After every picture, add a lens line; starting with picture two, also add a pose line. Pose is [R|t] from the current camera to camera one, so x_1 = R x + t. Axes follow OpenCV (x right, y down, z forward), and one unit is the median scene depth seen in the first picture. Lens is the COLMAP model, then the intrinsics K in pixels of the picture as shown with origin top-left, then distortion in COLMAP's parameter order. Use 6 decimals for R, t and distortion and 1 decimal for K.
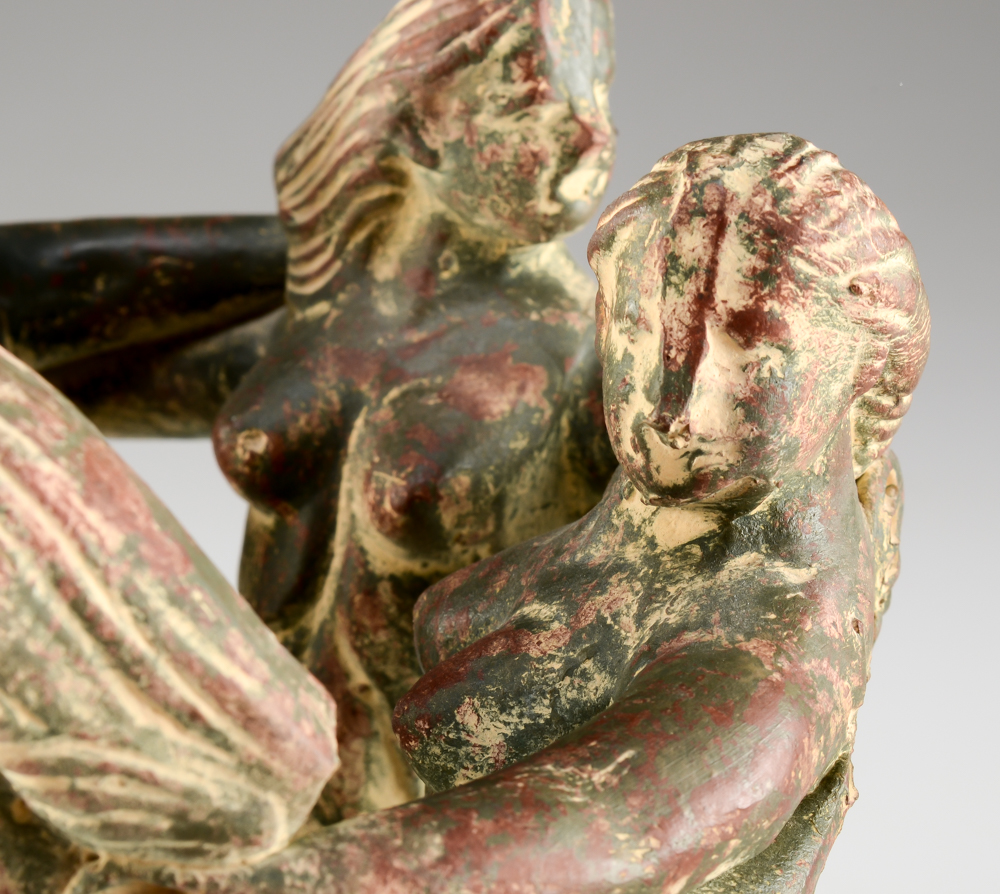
lens RADIAL K [[3012.4, 0, 498.7], [0, 3012.4, 443.3], [0, 0, 1]] dist [0.110174, 0.000000]
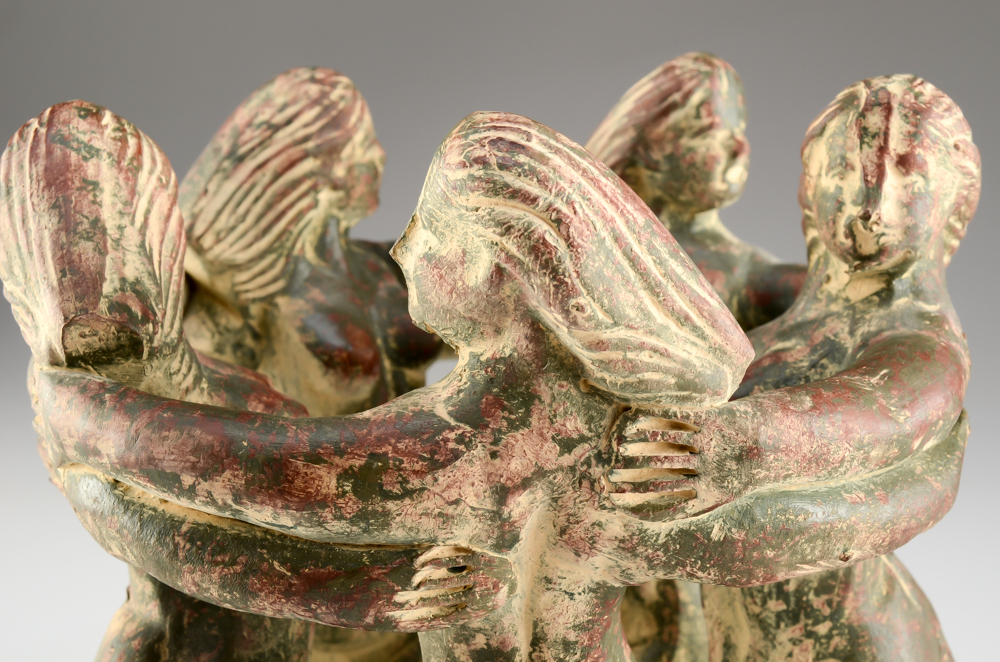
lens RADIAL K [[1594.8, 0, 507.4], [0, 1594.8, 330.2], [0, 0, 1]] dist [-0.017874, 0.000000]
pose [[0.997340, -0.041861, 0.059666, -0.180032], [0.051449, 0.984186, -0.169504, 0.172194], [-0.051627, 0.172123, 0.983722, 0.047325]]
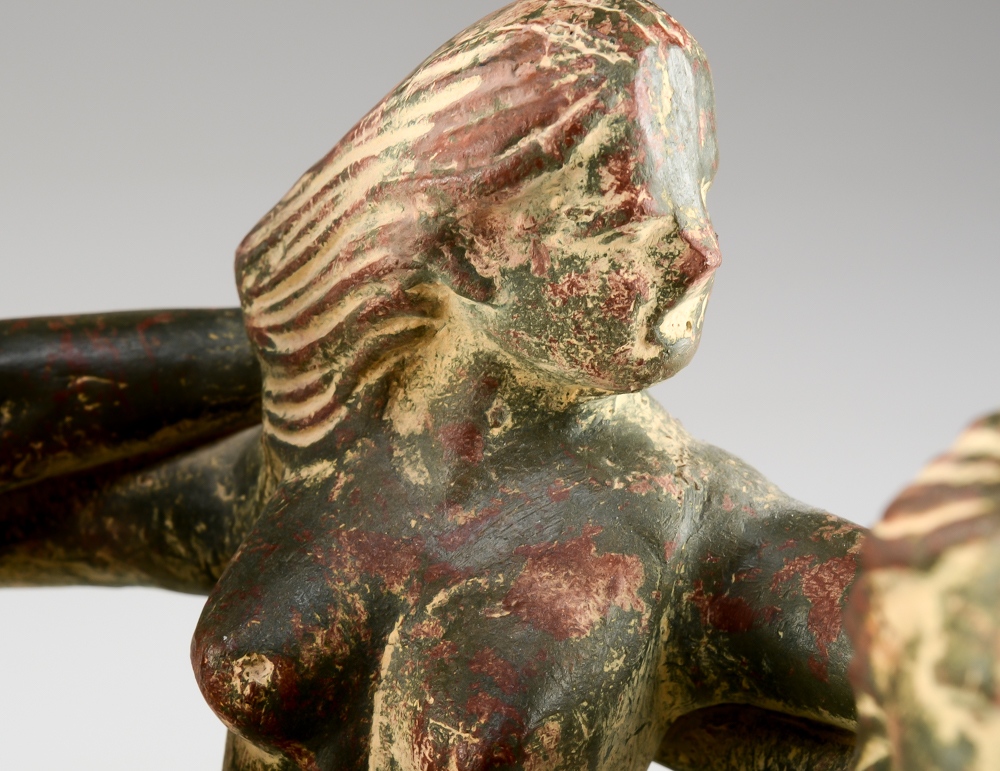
lens RADIAL K [[2515.5, 0, 492.9], [0, 2515.5, 388.4], [0, 0, 1]] dist [0.031489, 0.000000]
pose [[0.991149, -0.045292, 0.124786, -0.099828], [0.034466, 0.995560, 0.087588, -0.126009], [-0.128200, -0.082512, 0.988310, 0.388282]]
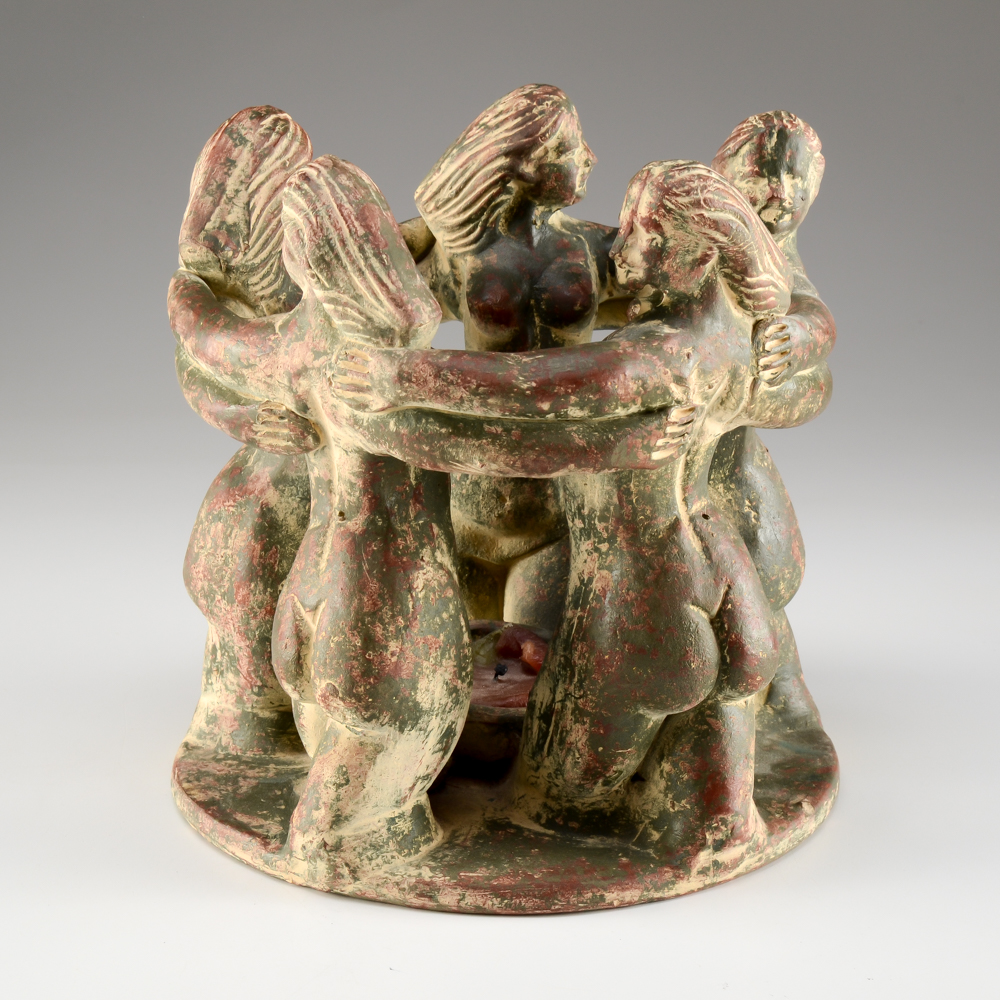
lens RADIAL K [[2815.9, 0, 500.3], [0, 2815.9, 499.3], [0, 0, 1]] dist [0.037721, 0.000000]
pose [[0.792448, 0.169673, -0.585864, 1.166042], [-0.230682, 0.972555, -0.030361, 0.238864], [0.564634, 0.159208, 0.809840, -0.825004]]
